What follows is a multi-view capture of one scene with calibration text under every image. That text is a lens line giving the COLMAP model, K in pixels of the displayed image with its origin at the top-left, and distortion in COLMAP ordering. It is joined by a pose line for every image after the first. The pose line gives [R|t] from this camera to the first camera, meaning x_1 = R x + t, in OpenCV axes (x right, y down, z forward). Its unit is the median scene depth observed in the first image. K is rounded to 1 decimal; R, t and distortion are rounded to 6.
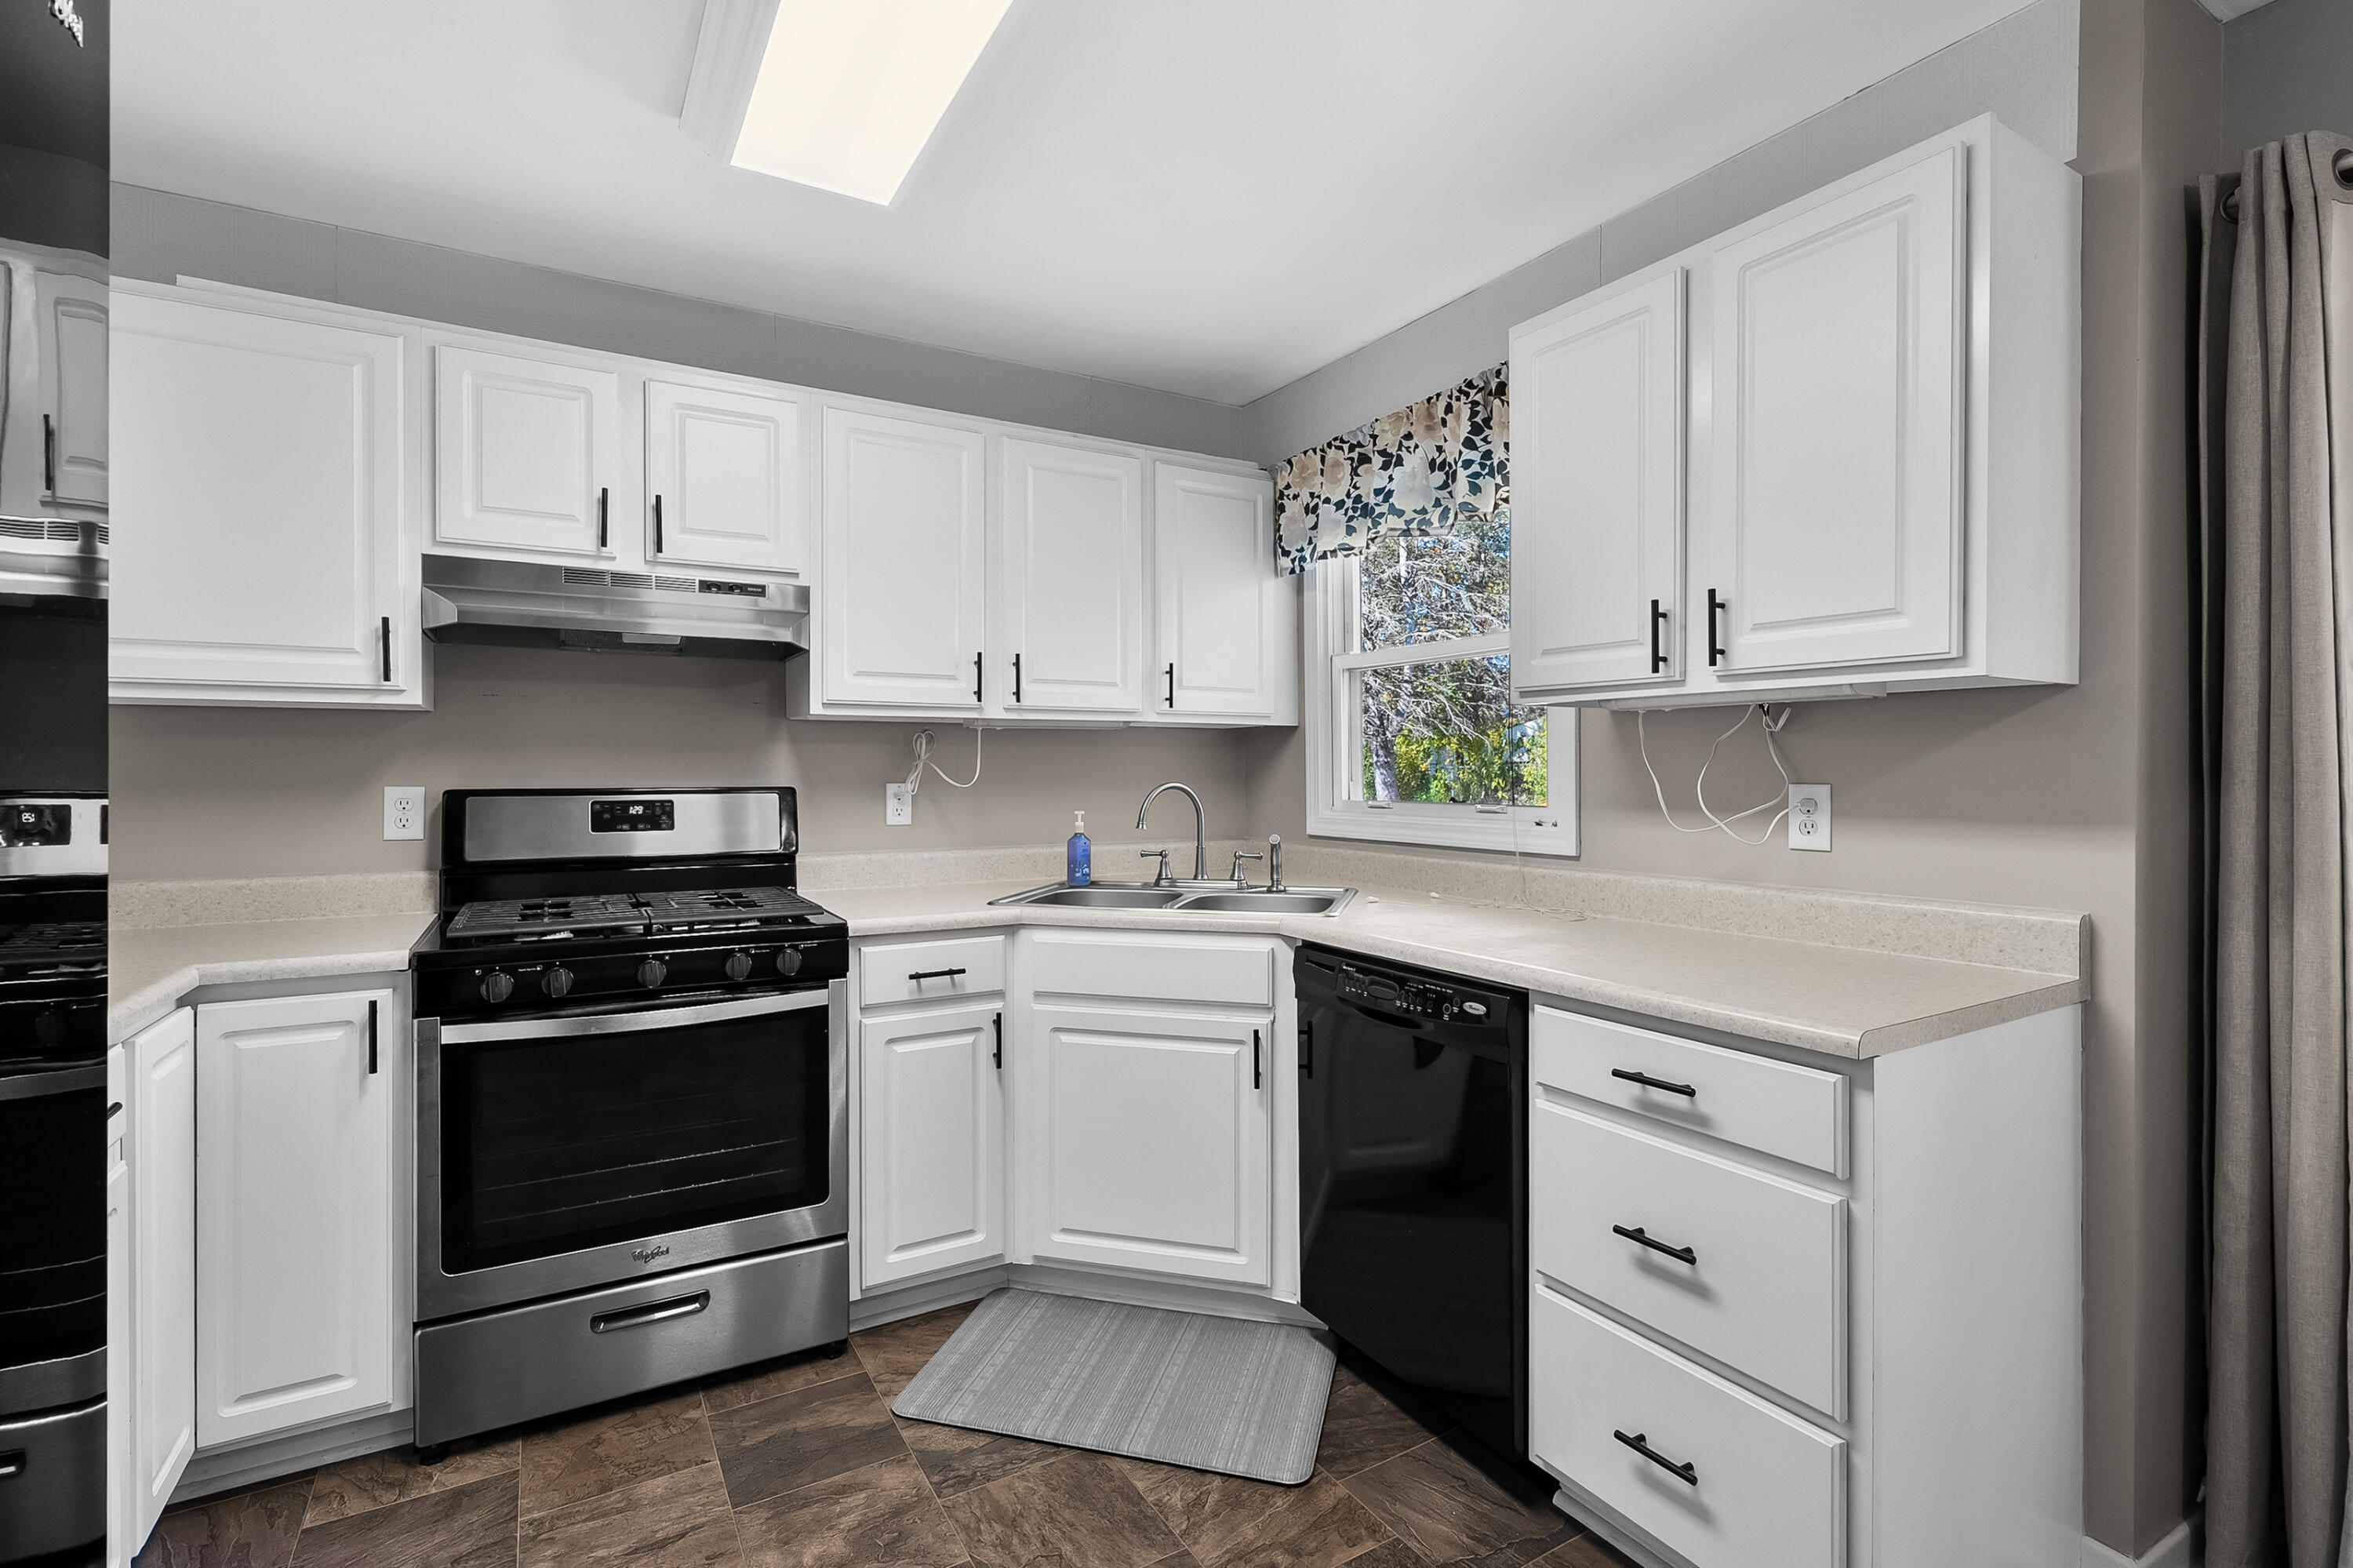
lens RADIAL K [[1083.8, 0, 1174.0], [0, 1083.8, 763.0], [0, 0, 1]] dist [-0.001511, 0.000109]
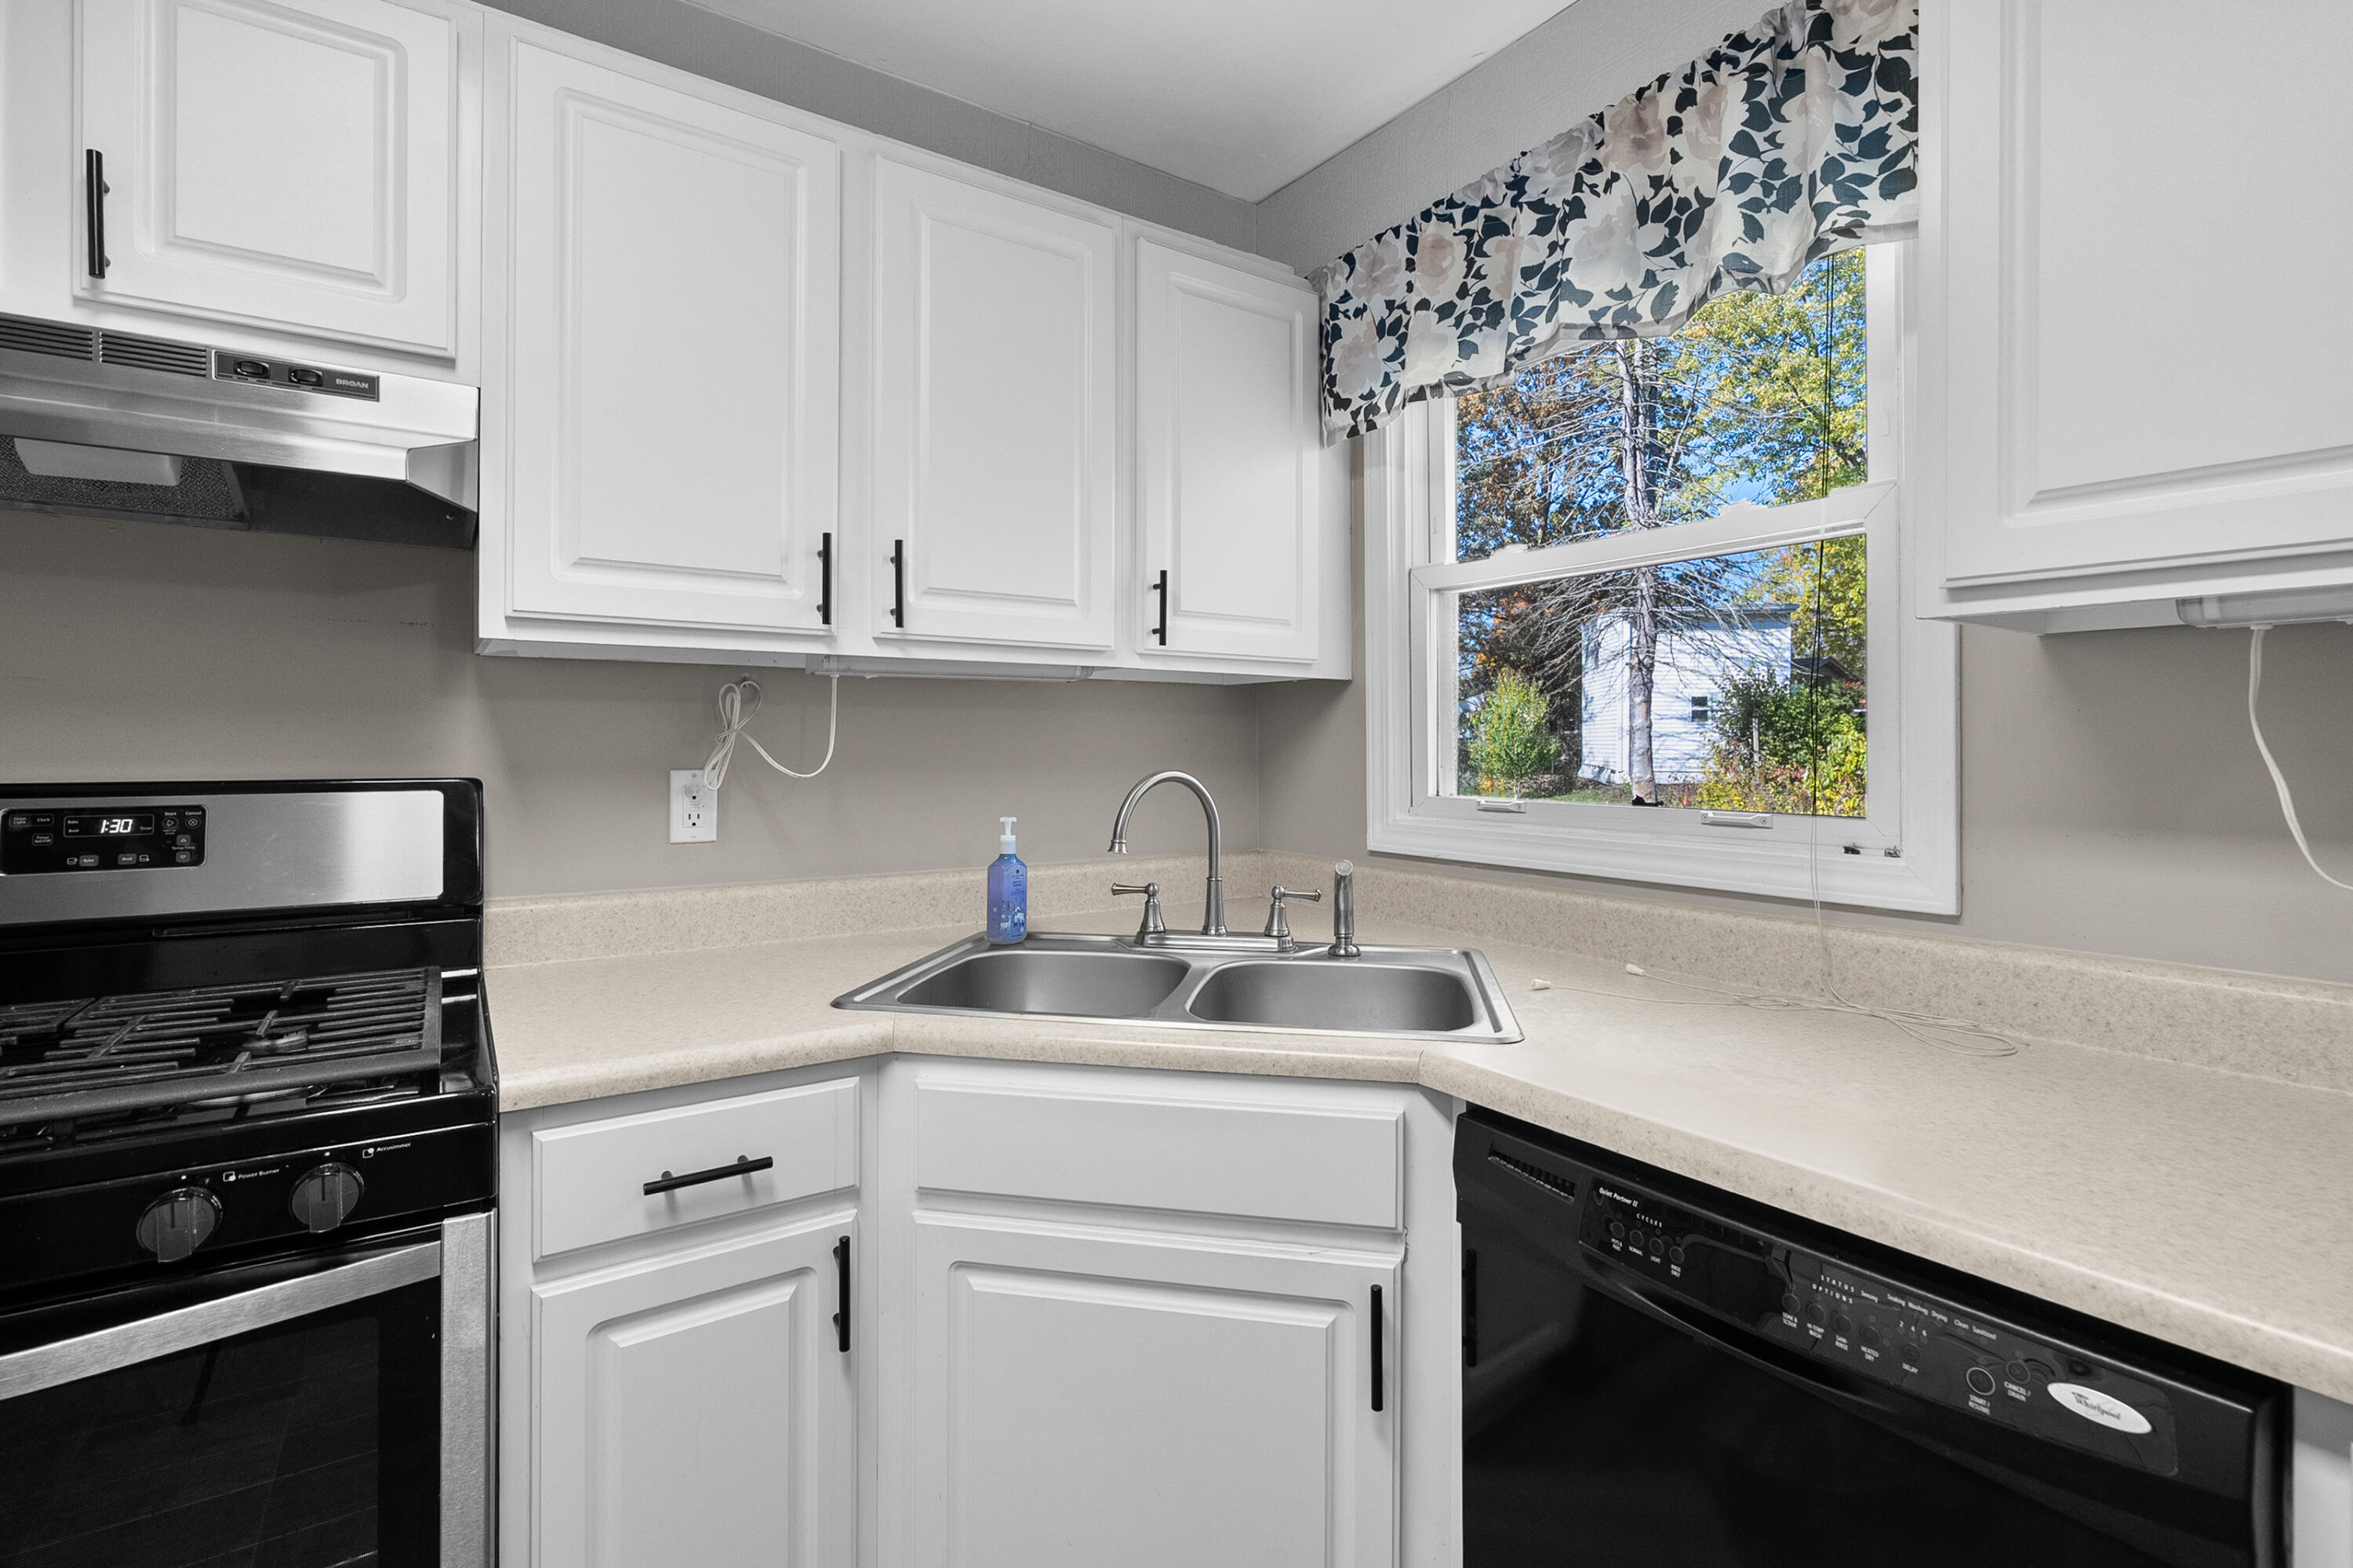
lens RADIAL K [[1105.2, 0, 1183.5], [0, 1105.2, 733.9], [0, 0, 1]] dist [-0.001237, -0.000004]
pose [[0.997296, 0.004597, 0.073344, -0.040578], [-0.004315, 0.999983, -0.004000, 0.000726], [-0.073361, 0.003673, 0.997299, 0.437843]]
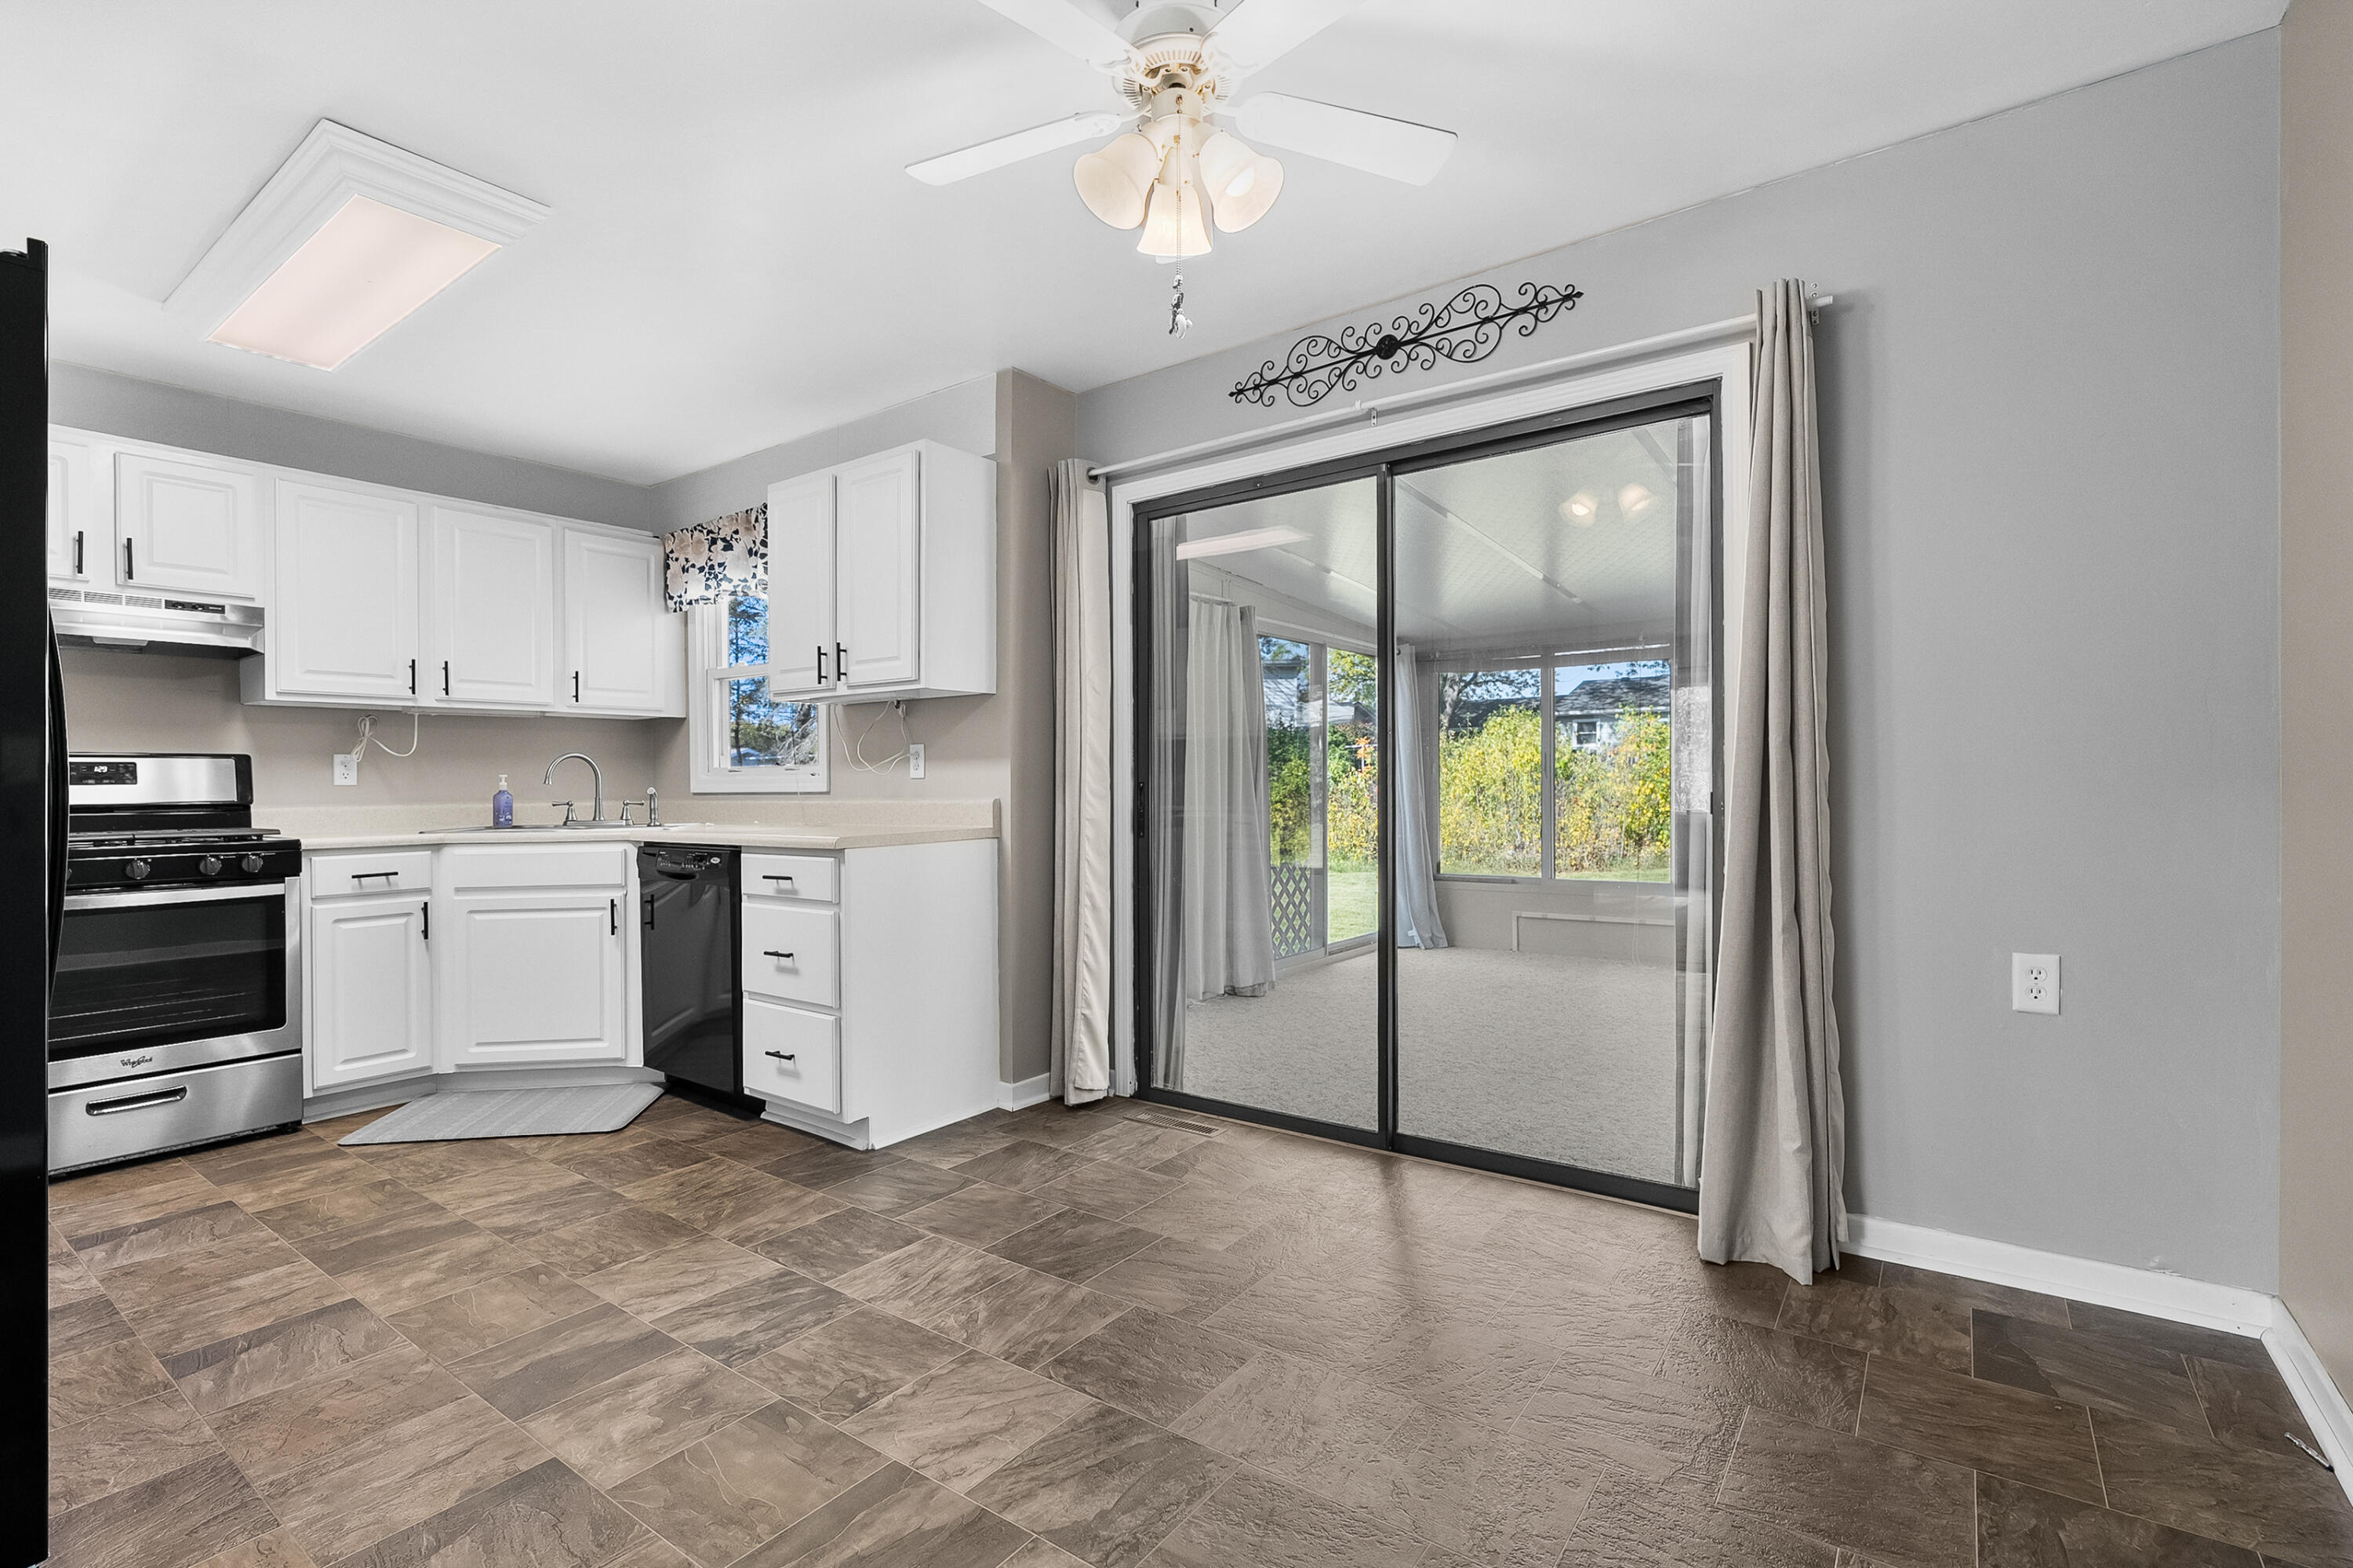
lens RADIAL K [[1078.7, 0, 1169.5], [0, 1078.7, 776.4], [0, 0, 1]] dist [0.001596, 0.001104]
pose [[0.923331, -0.005995, 0.383958, 0.193706], [0.006281, 0.999980, 0.000508, 0.057566], [-0.383953, 0.001943, 0.923351, -0.693576]]
